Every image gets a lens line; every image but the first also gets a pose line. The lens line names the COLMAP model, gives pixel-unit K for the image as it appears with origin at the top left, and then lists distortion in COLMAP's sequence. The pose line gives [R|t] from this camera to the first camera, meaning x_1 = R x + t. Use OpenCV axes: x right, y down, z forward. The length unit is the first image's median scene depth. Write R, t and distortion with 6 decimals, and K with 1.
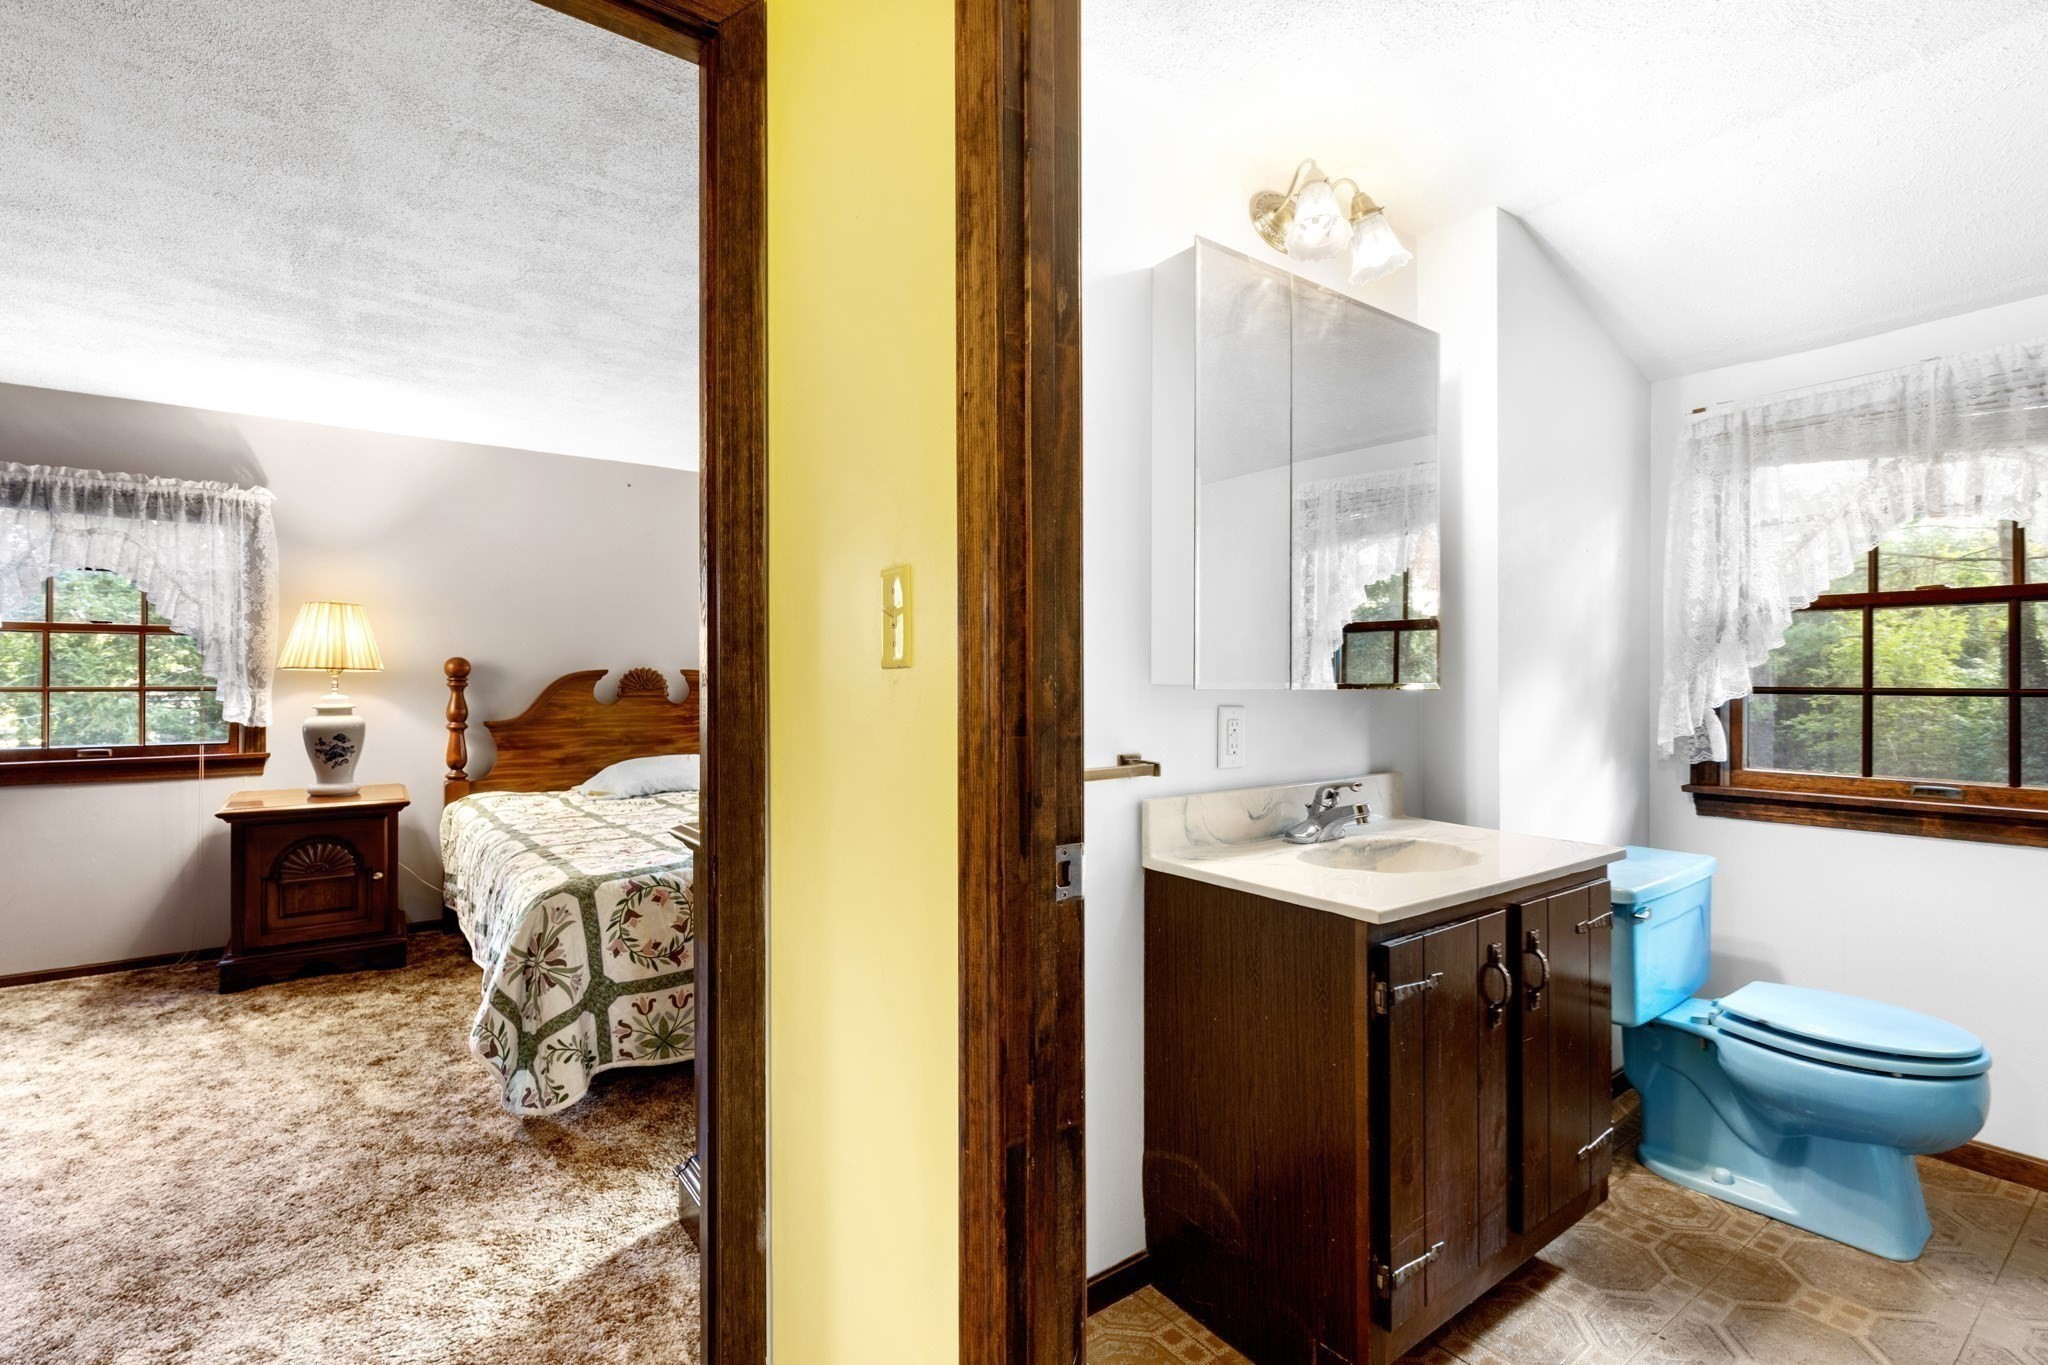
lens RADIAL K [[921.4, 0, 1029.9], [0, 921.4, 674.1], [0, 0, 1]] dist [-0.001036, 0.000126]
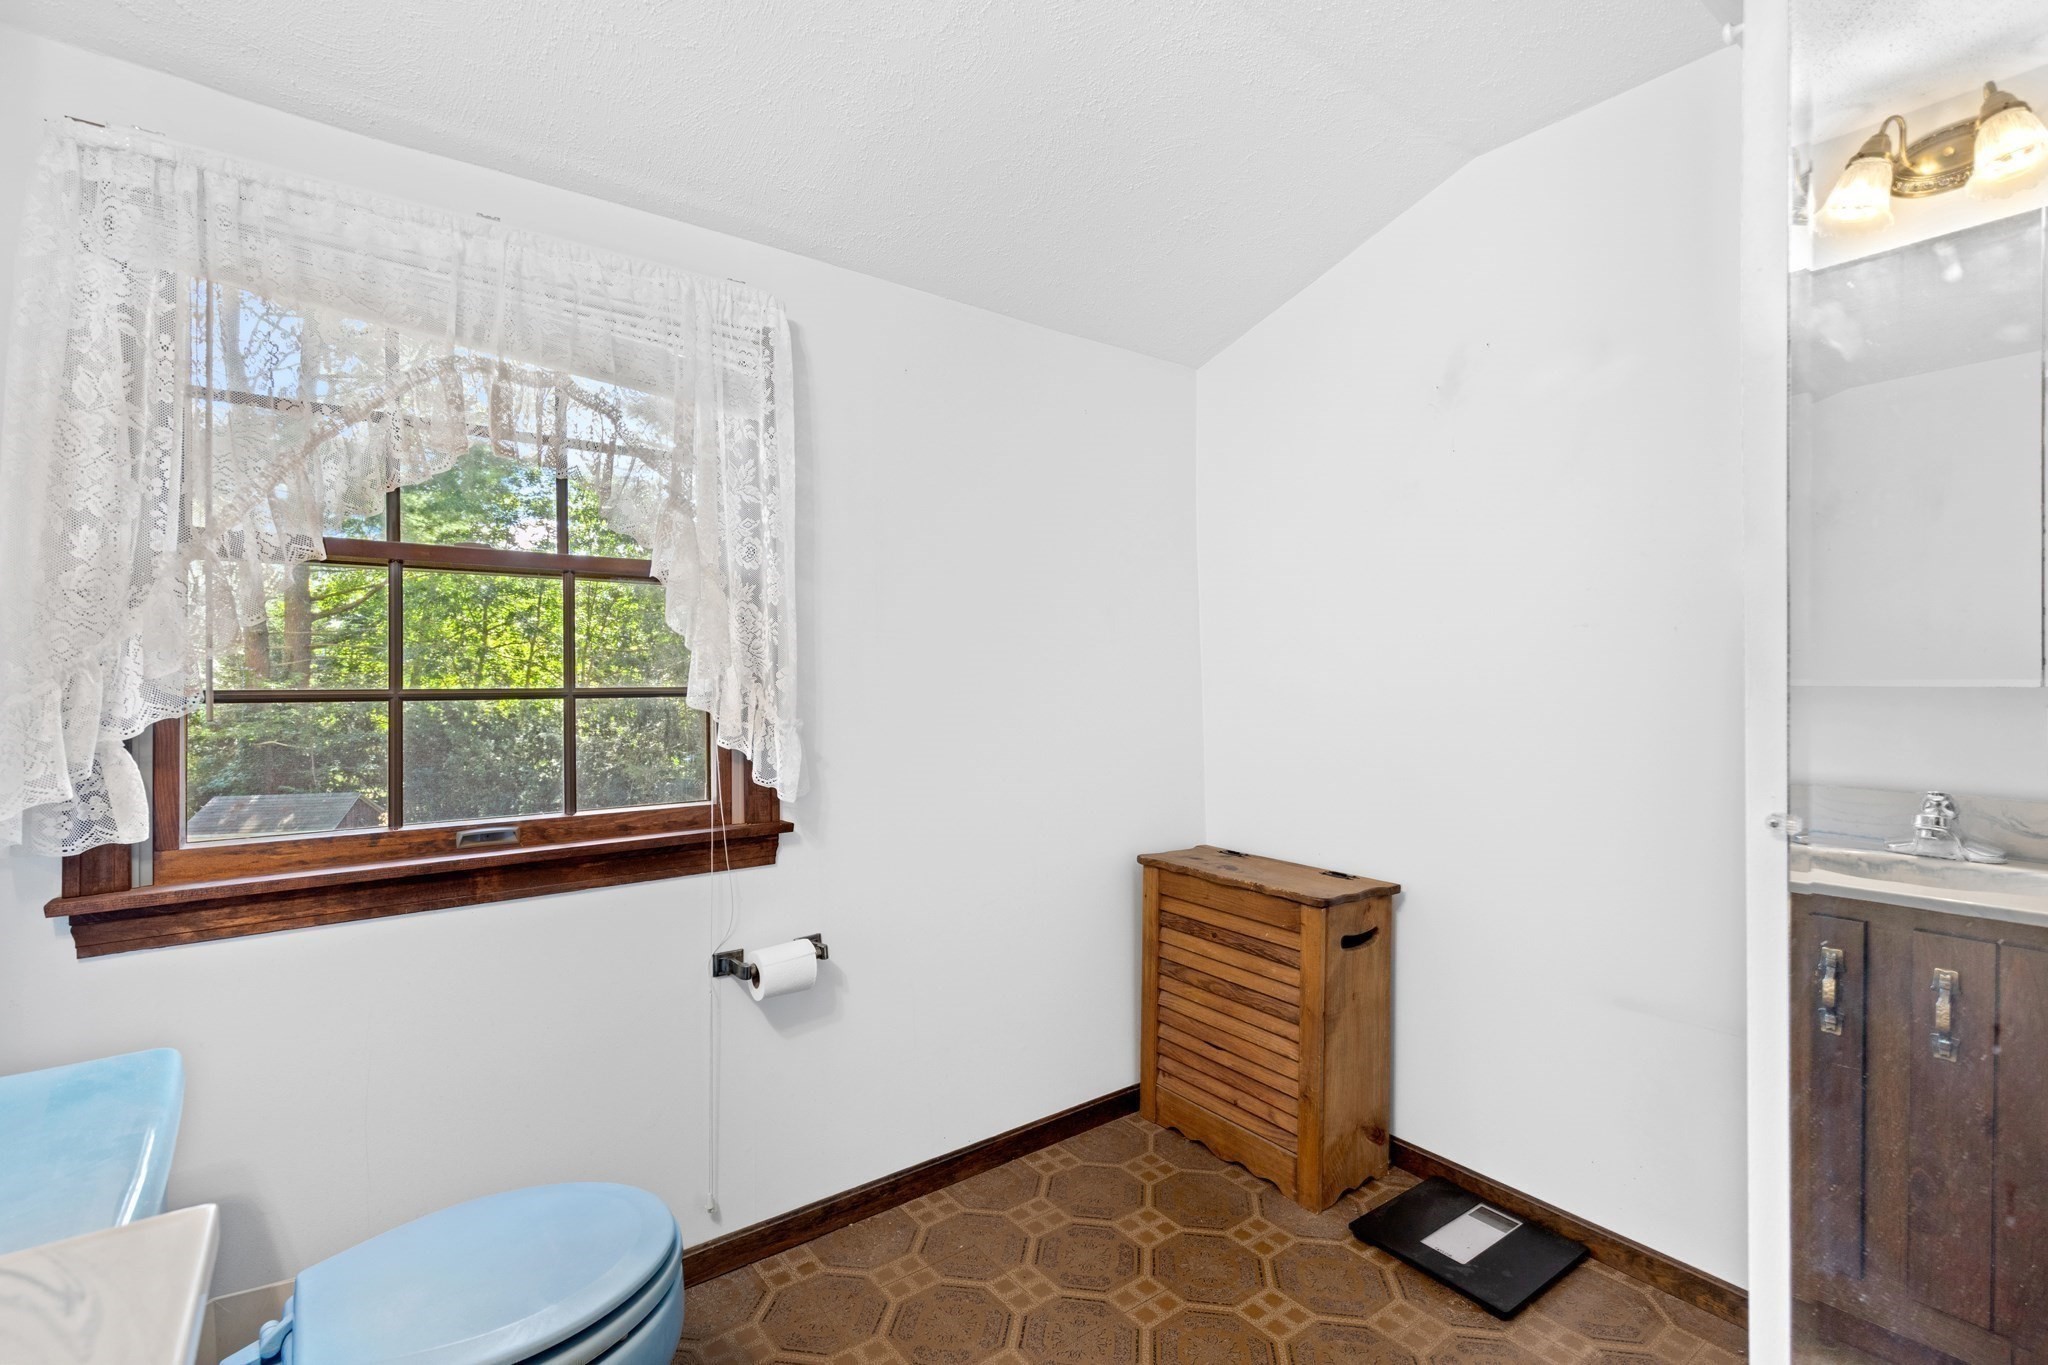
lens RADIAL K [[921.4, 0, 1033.0], [0, 921.4, 678.3], [0, 0, 1]] dist [-0.001036, 0.000126]
pose [[-0.024117, -0.006143, 0.999690, 0.250702], [0.000402, 0.999981, 0.006154, 0.001800], [-0.999709, 0.000550, -0.024114, 0.561951]]
